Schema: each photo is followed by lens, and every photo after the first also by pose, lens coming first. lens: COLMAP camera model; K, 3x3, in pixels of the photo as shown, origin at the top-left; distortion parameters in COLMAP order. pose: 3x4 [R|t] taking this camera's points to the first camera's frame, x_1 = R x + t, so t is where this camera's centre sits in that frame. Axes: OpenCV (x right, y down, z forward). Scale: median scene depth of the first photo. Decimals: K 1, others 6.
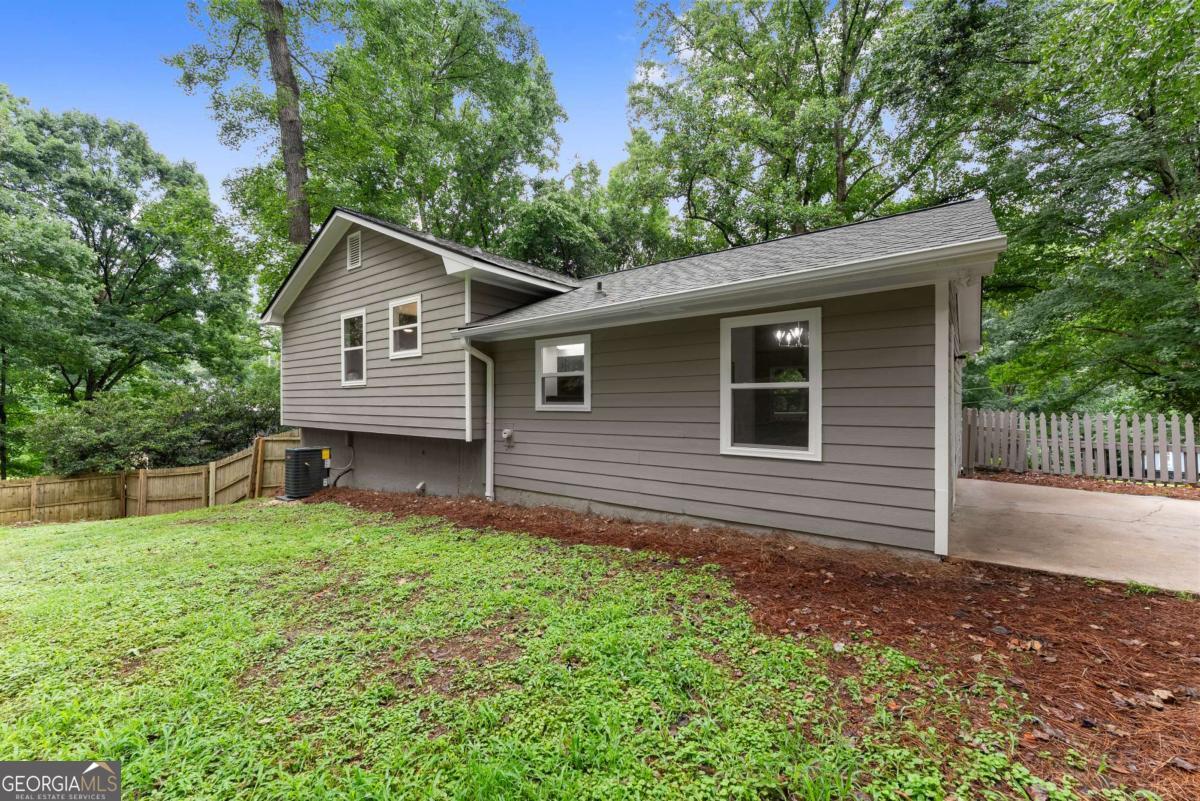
lens RADIAL K [[488.0, 0, 595.7], [0, 488.0, 402.3], [0, 0, 1]] dist [-0.002205, -0.000083]
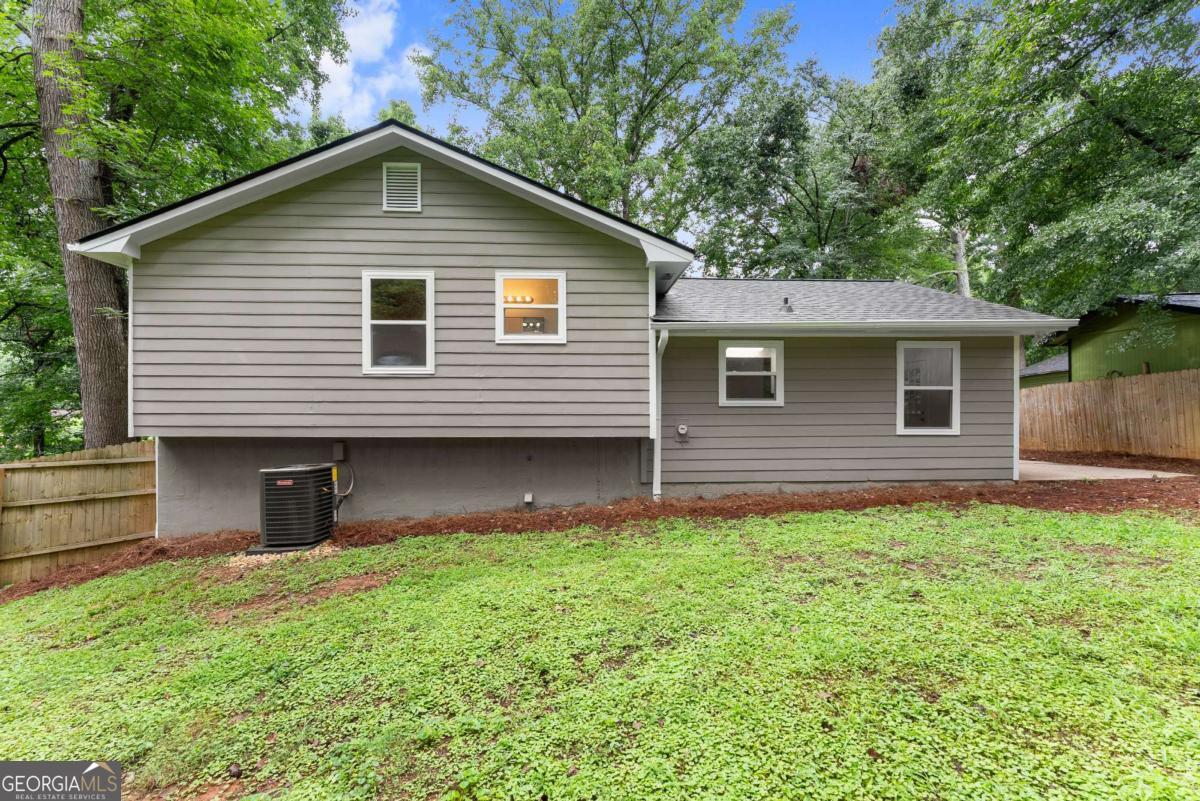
lens RADIAL K [[488.0, 0, 595.8], [0, 488.0, 406.0], [0, 0, 1]] dist [-0.002205, -0.000083]
pose [[0.760887, 0.002118, 0.648880, -1.084173], [-0.002616, 0.999997, -0.000197, 0.018962], [-0.648879, -0.001548, 0.760890, 0.385200]]
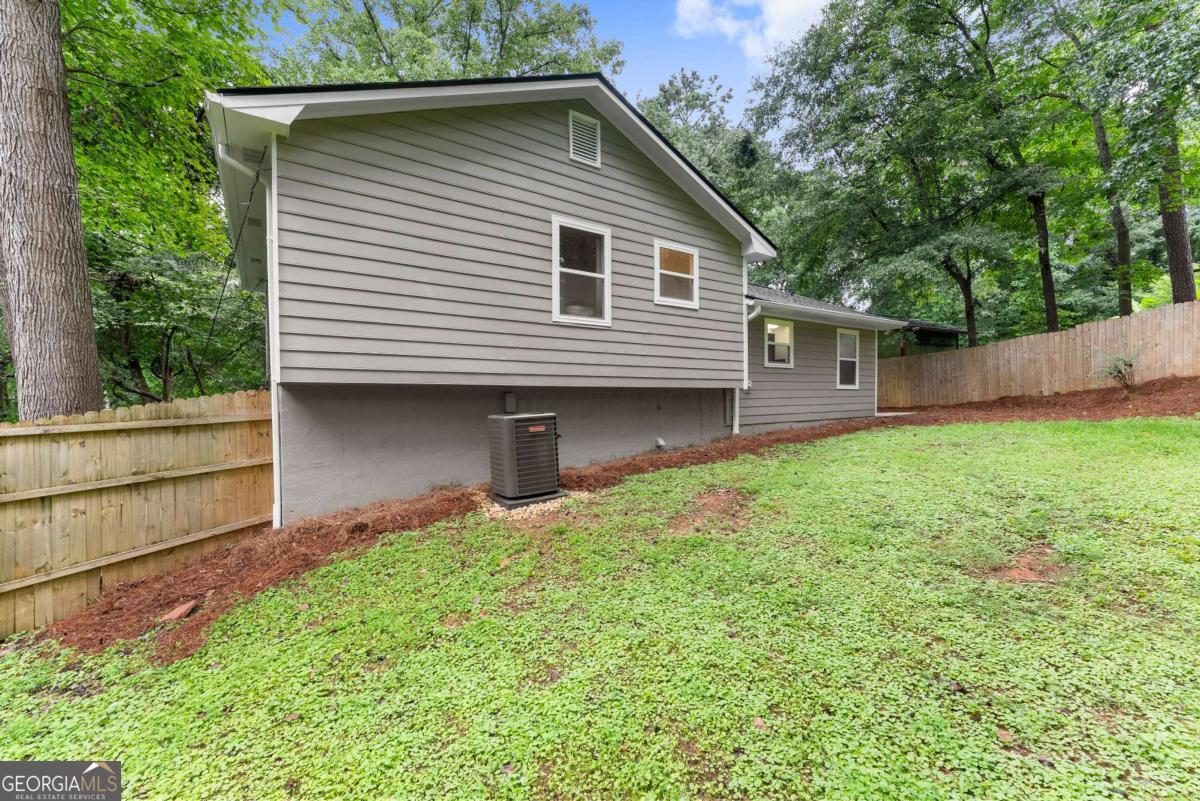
lens RADIAL K [[488.0, 0, 603.9], [0, 488.0, 396.9], [0, 0, 1]] dist [-0.002205, -0.000083]
pose [[0.281381, -0.007603, 0.959566, -1.737942], [-0.003049, 0.999956, 0.008817, 0.100626], [-0.959591, -0.005406, 0.281345, 1.115732]]
